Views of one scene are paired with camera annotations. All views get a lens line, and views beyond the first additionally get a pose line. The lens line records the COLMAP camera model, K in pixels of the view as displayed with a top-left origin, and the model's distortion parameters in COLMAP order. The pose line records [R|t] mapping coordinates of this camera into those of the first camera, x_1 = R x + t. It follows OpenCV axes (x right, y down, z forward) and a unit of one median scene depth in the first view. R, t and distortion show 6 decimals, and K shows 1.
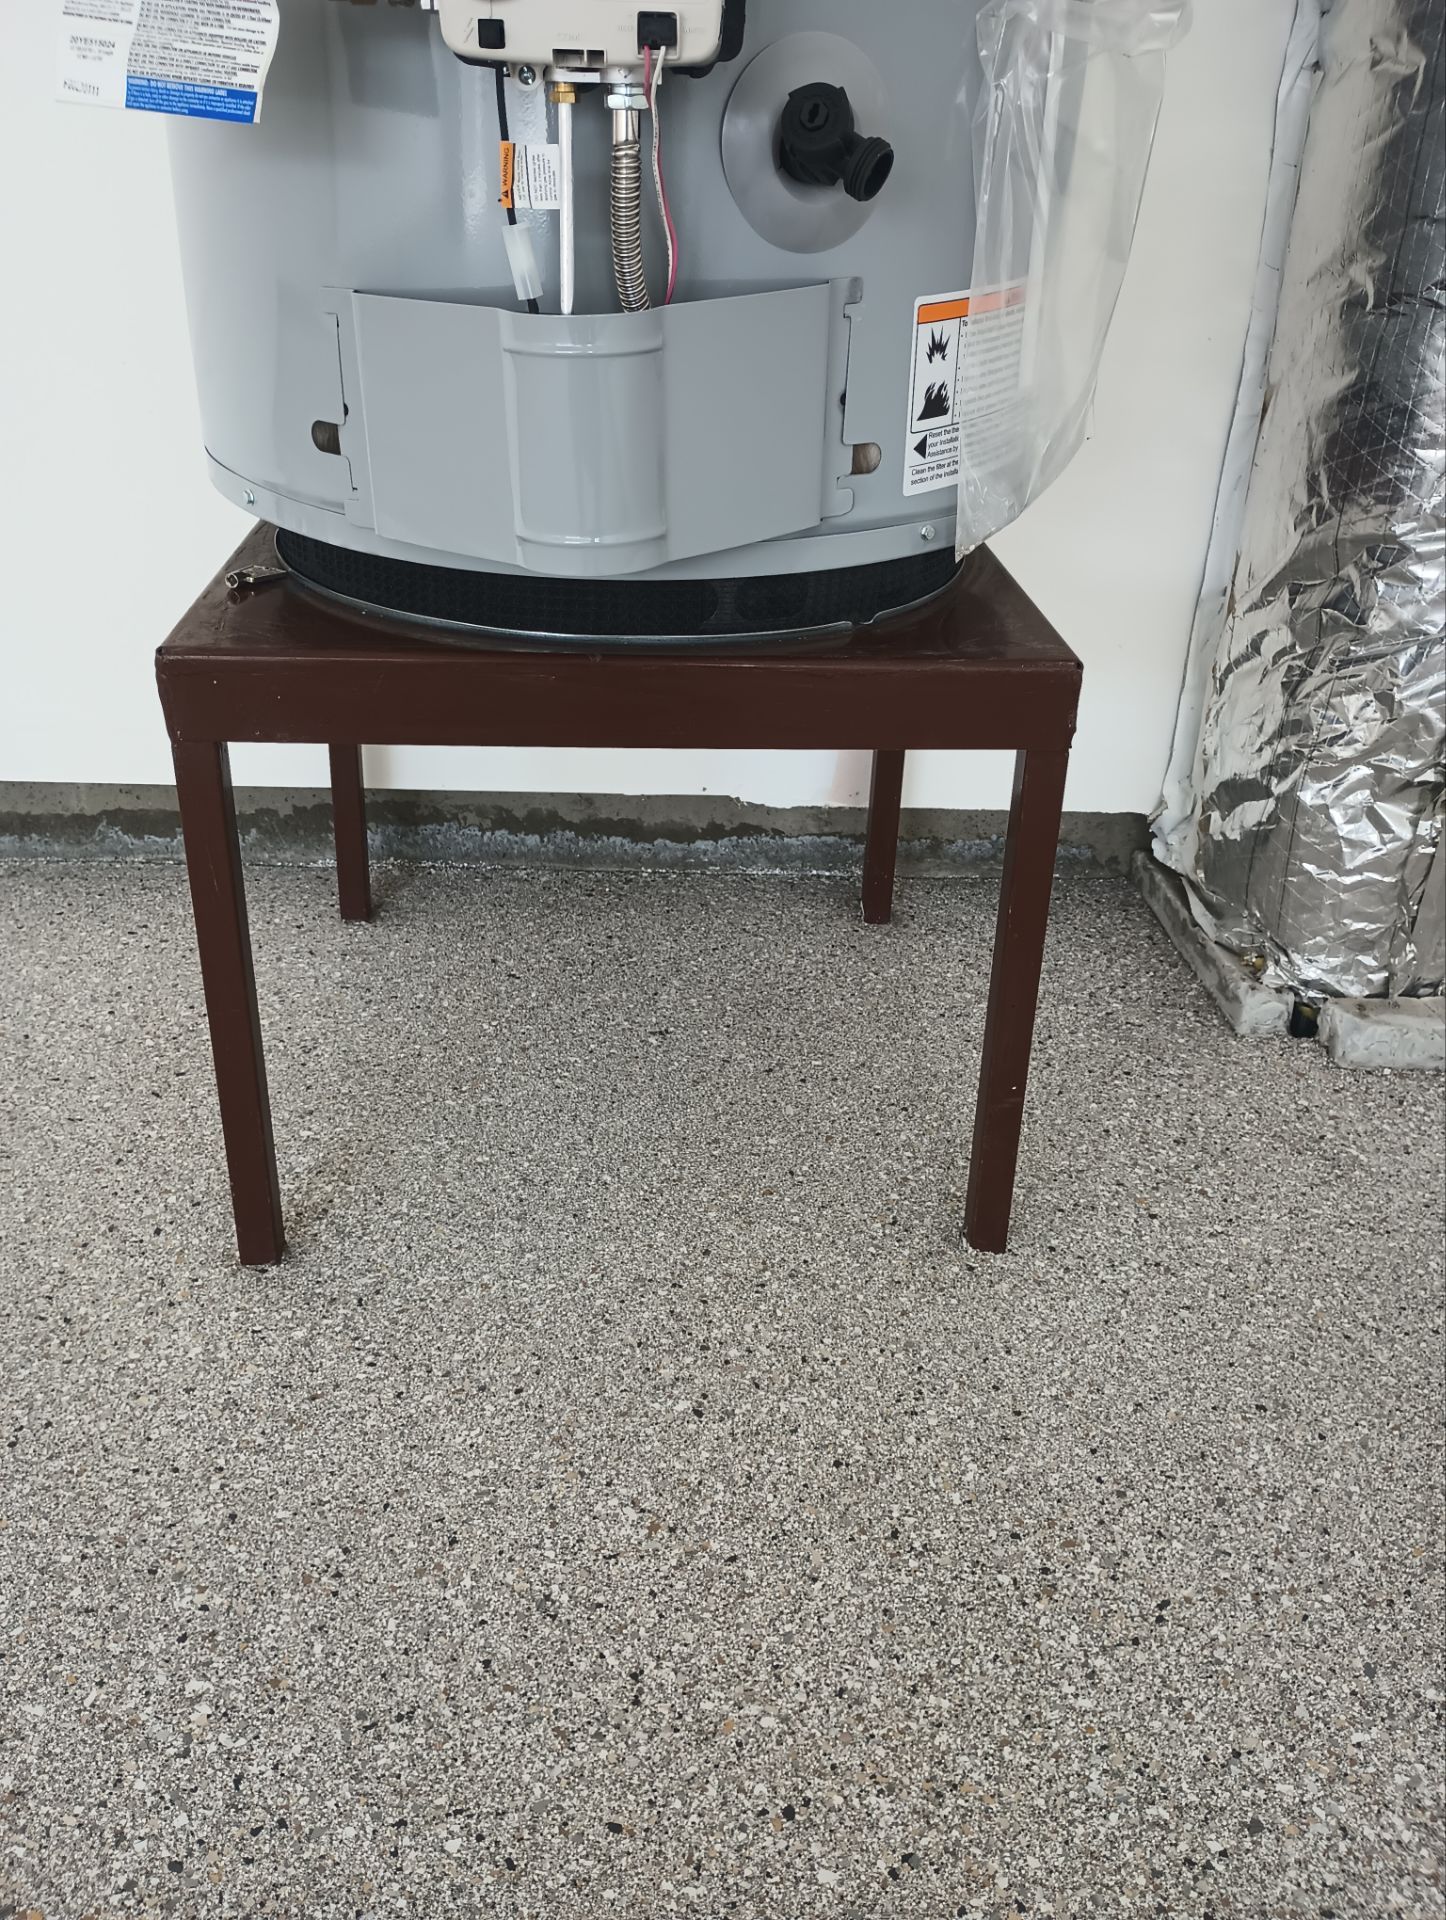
lens RADIAL K [[1583.6, 0, 713.8], [0, 1583.6, 951.6], [0, 0, 1]] dist [0.049836, -0.037301]
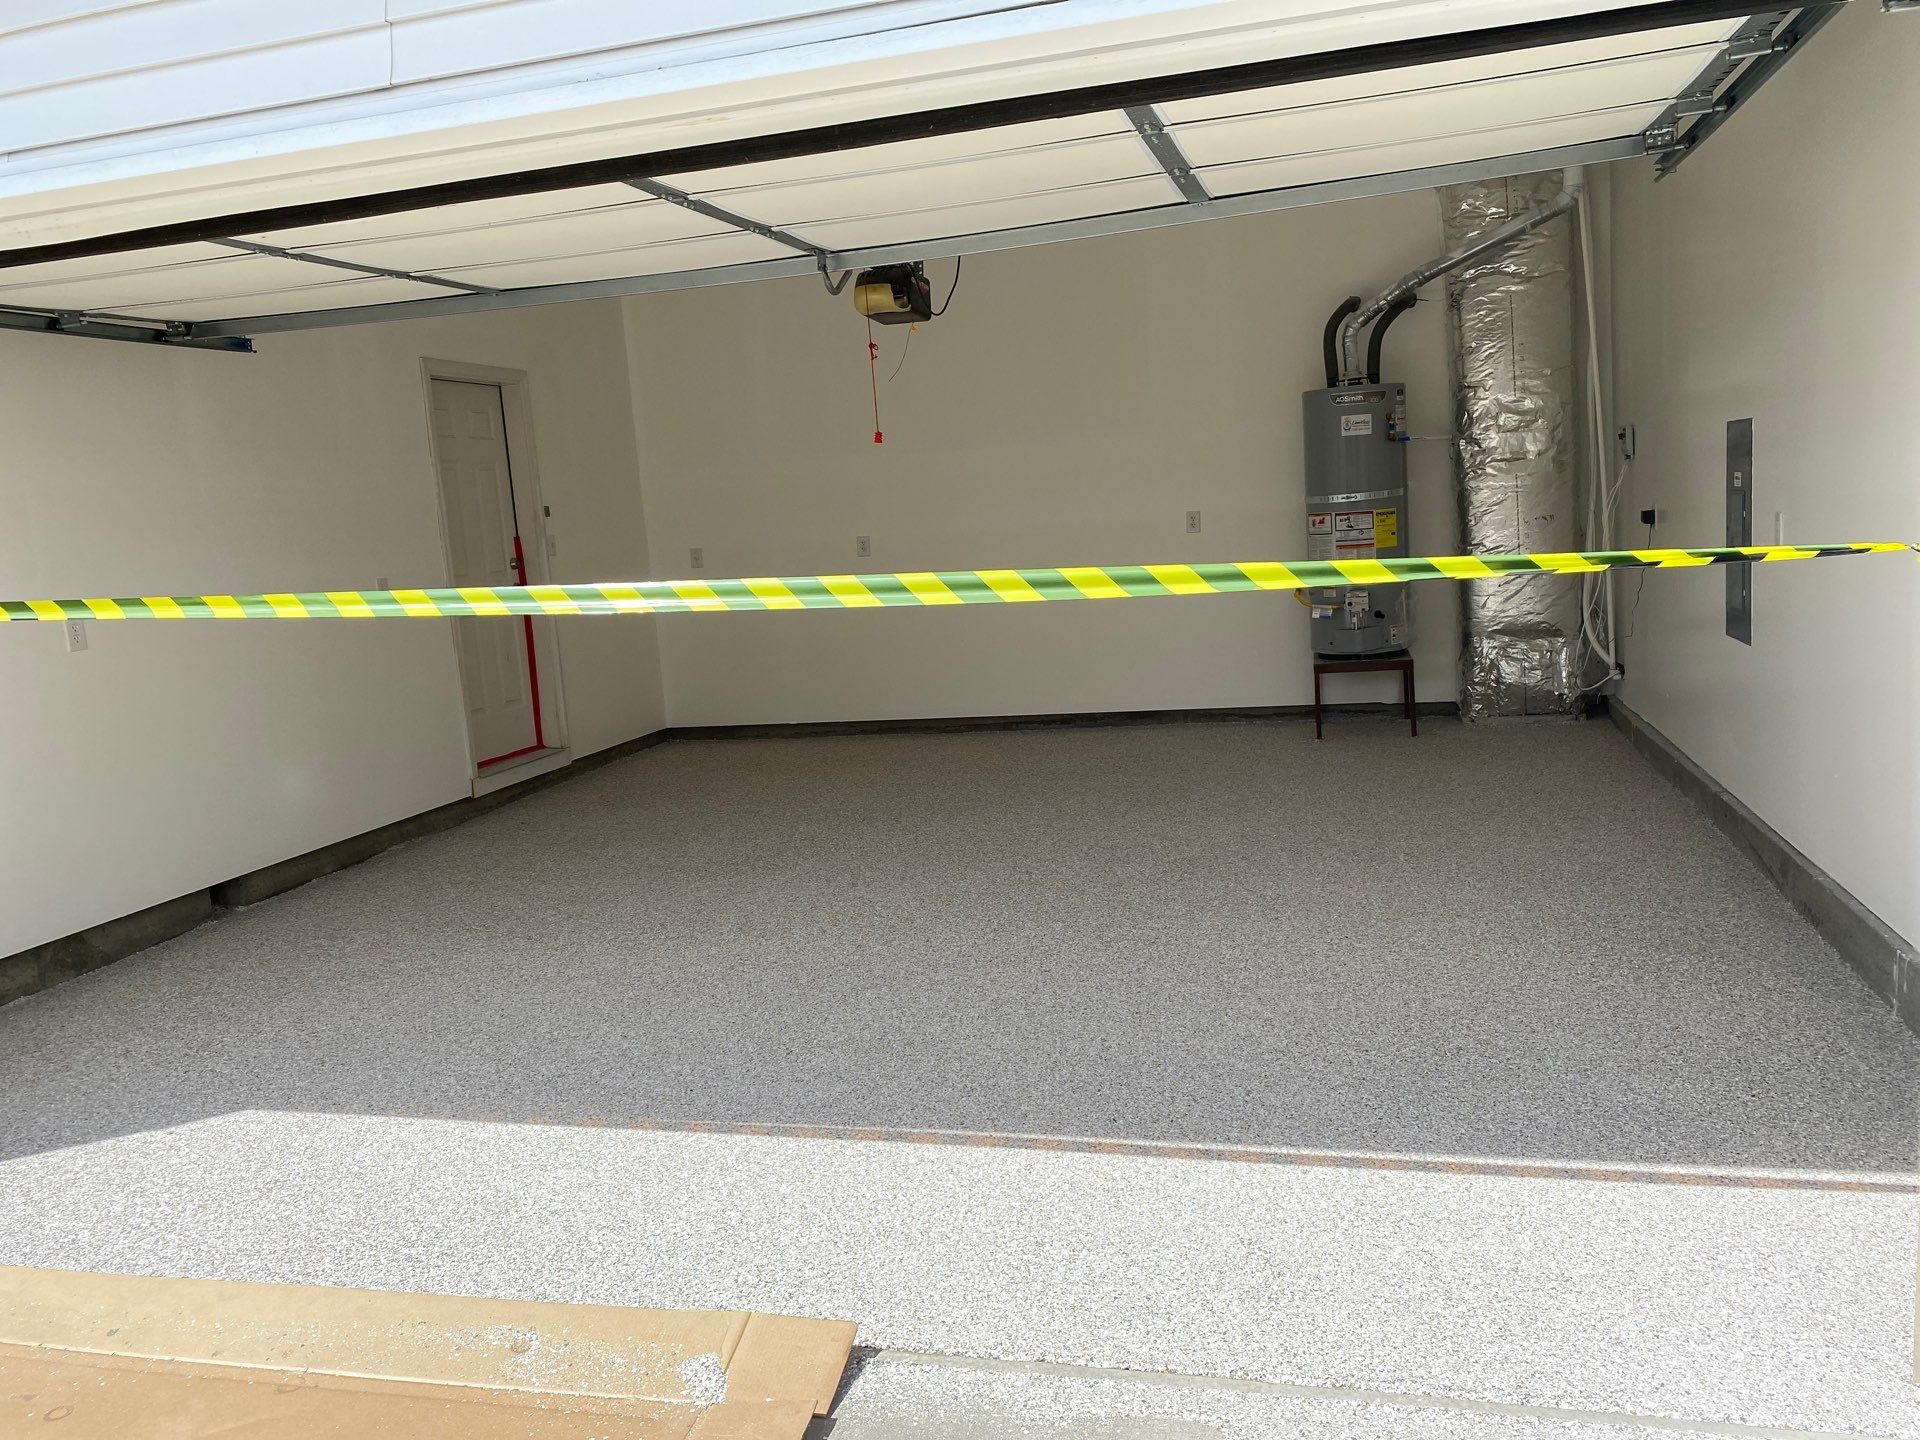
lens RADIAL K [[1454.2, 0, 961.6], [0, 1454.2, 728.1], [0, 0, 1]] dist [0.024320, -0.027779]
pose [[0.952283, -0.058618, -0.299536, 0.170841], [-0.040913, 0.948012, -0.315592, 2.123328], [0.302463, 0.312788, 0.900378, -5.217021]]
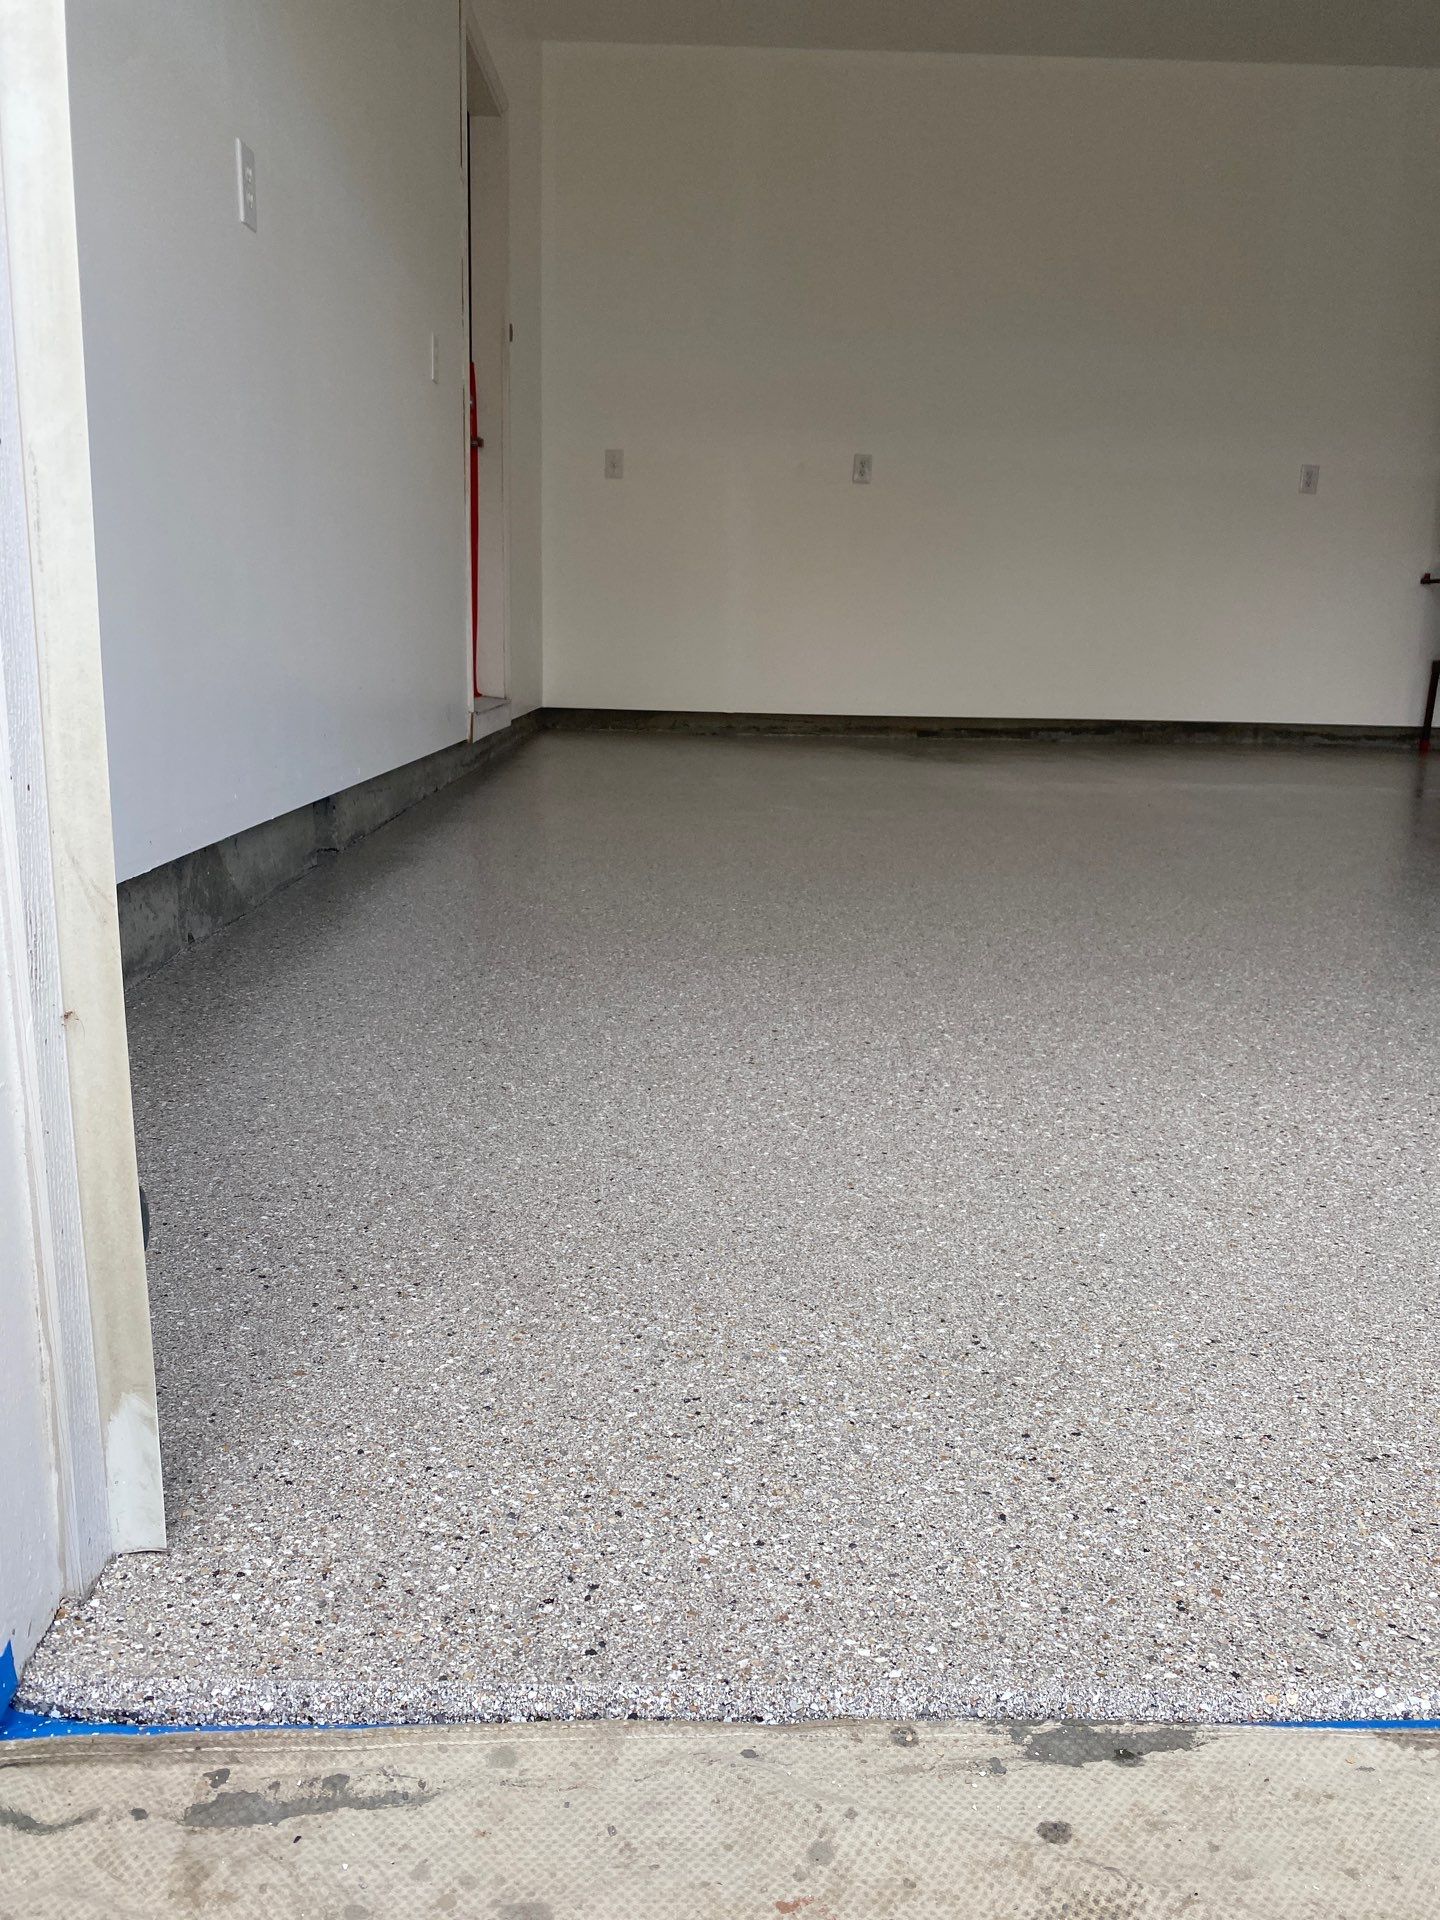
lens RADIAL K [[1454.2, 0, 722.3], [0, 1454.2, 947.6], [0, 0, 1]] dist [0.024320, -0.027779]
pose [[0.999800, -0.004277, -0.019545, -2.739334], [-0.001056, 0.964242, -0.265020, 2.100542], [0.019980, 0.264987, 0.964045, -3.873623]]
